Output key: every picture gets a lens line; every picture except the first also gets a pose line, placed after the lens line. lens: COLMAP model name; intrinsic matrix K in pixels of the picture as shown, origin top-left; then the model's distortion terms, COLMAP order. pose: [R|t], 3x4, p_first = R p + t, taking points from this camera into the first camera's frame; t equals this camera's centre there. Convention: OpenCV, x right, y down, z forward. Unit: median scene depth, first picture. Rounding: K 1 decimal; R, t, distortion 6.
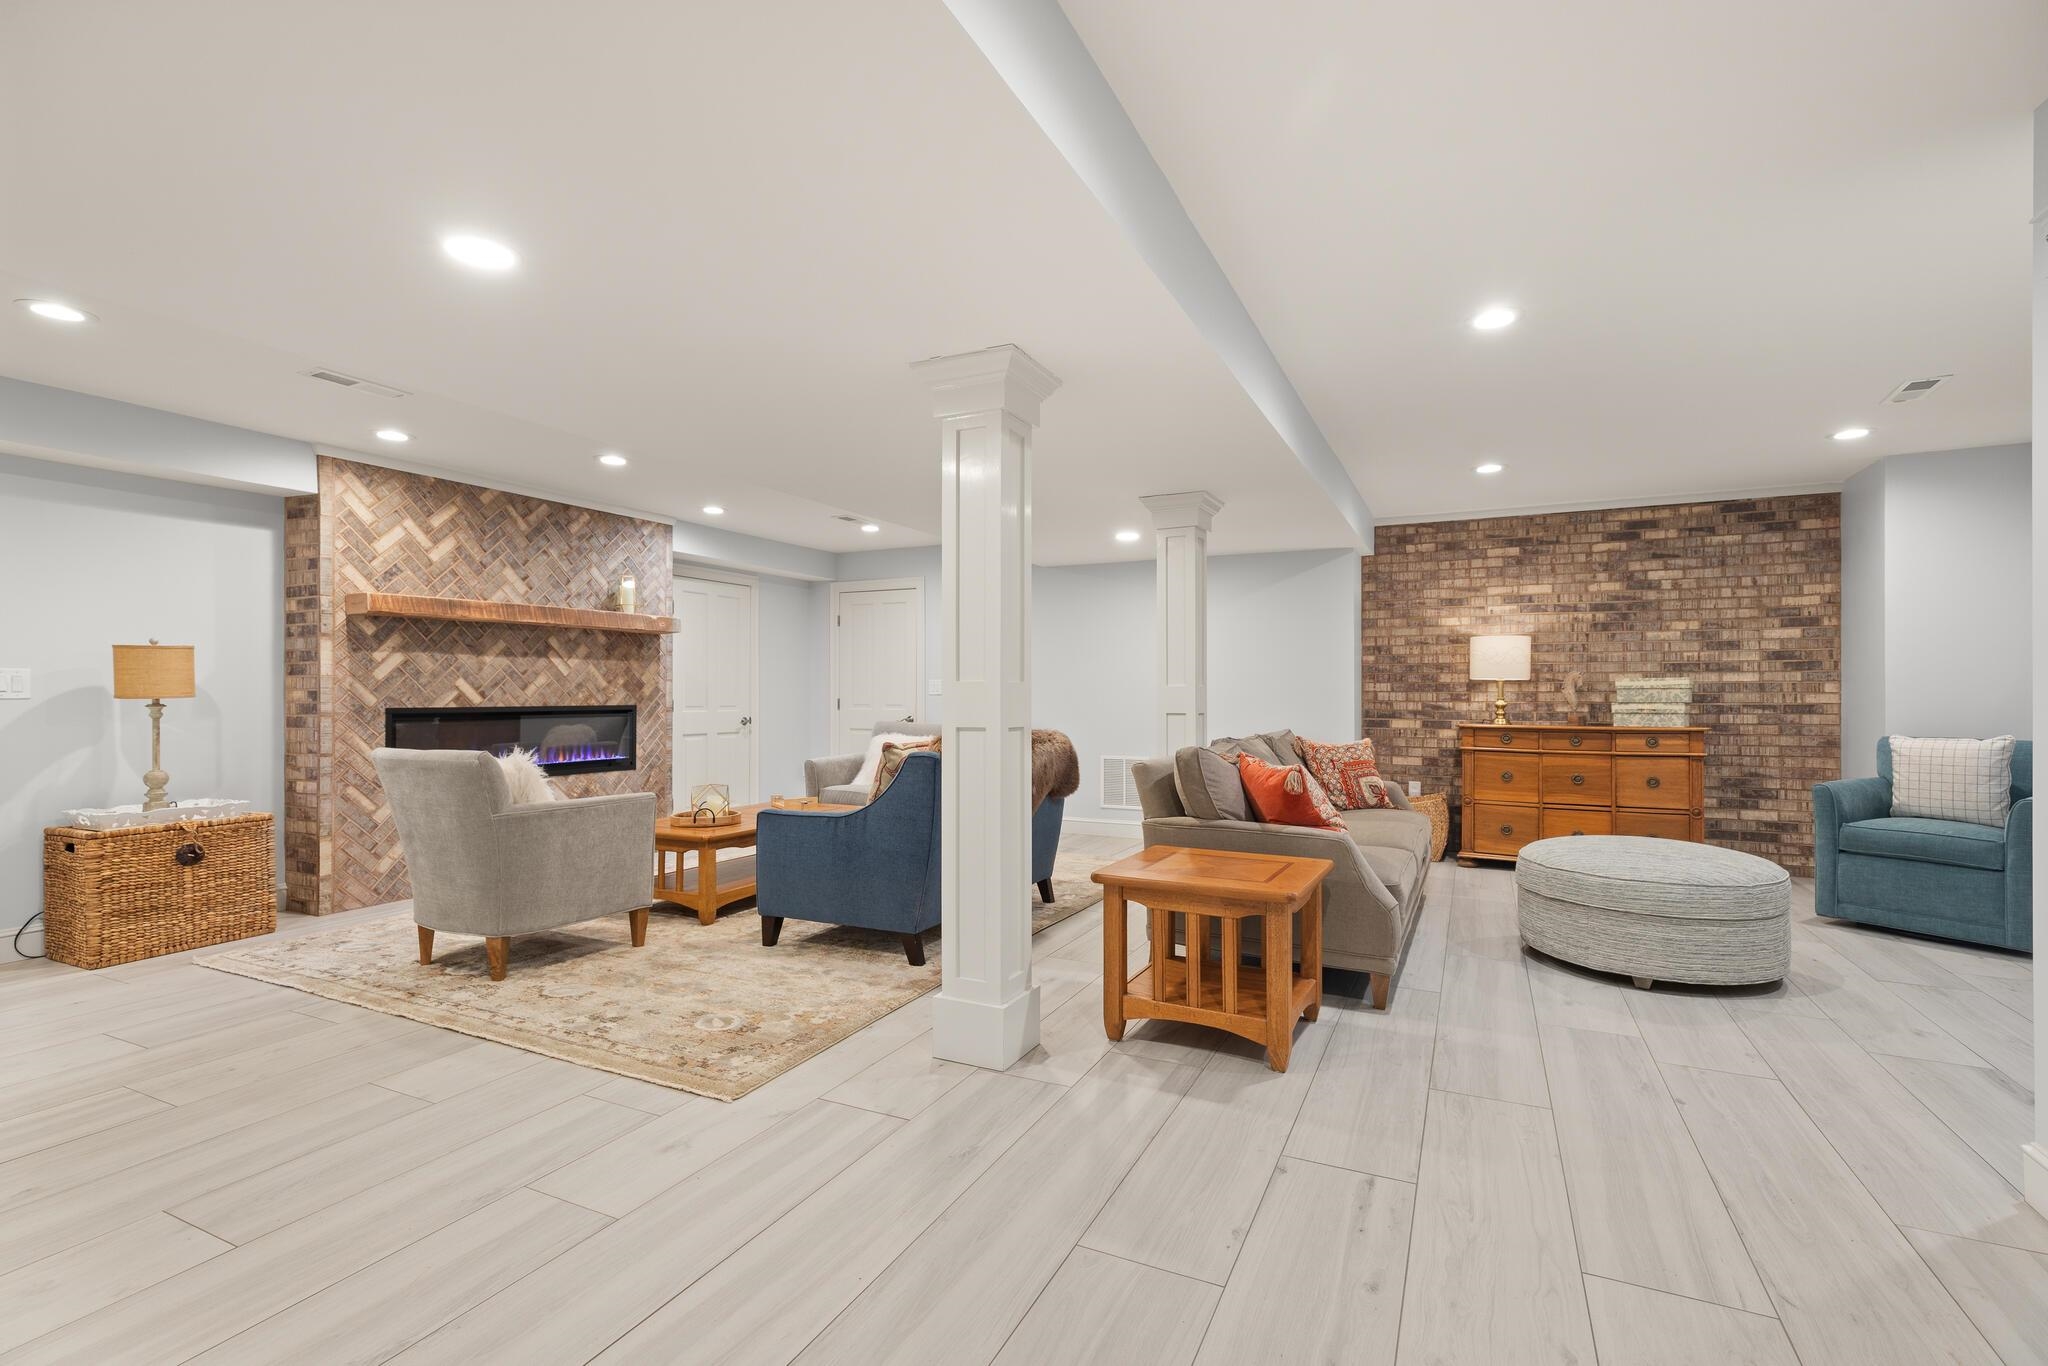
lens RADIAL K [[925.7, 0, 1036.1], [0, 925.7, 689.1], [0, 0, 1]] dist [0.008442, -0.001943]
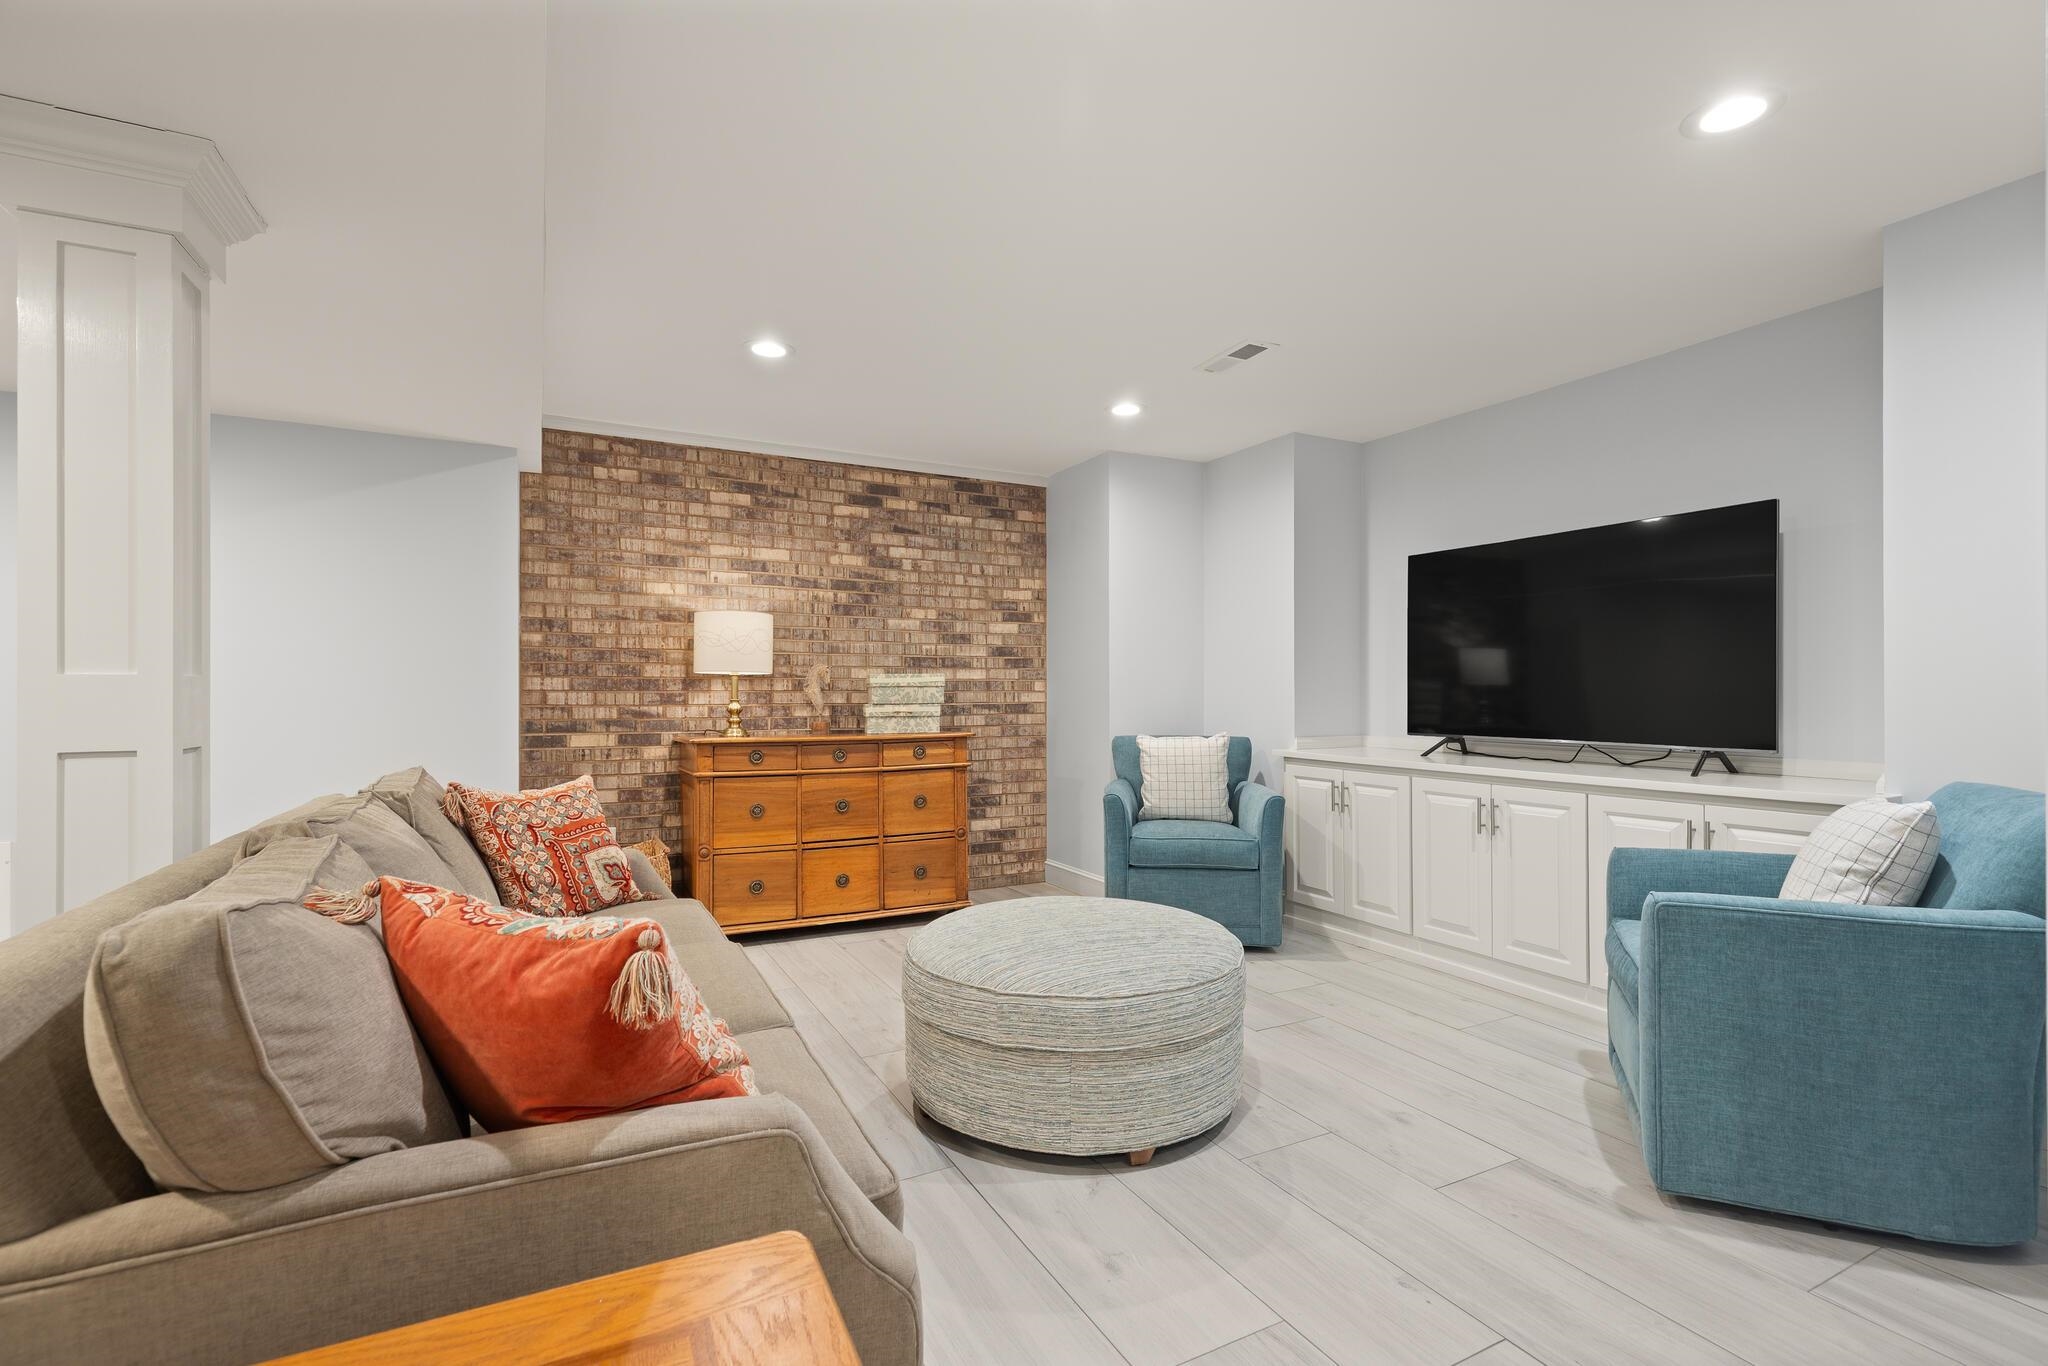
lens RADIAL K [[925.7, 0, 1024.1], [0, 925.7, 686.3], [0, 0, 1]] dist [0.008442, -0.001943]
pose [[0.595621, 0.003102, 0.803259, 0.046265], [-0.000690, 0.999994, -0.003350, 0.001320], [-0.803265, 0.001441, 0.595620, 0.306603]]
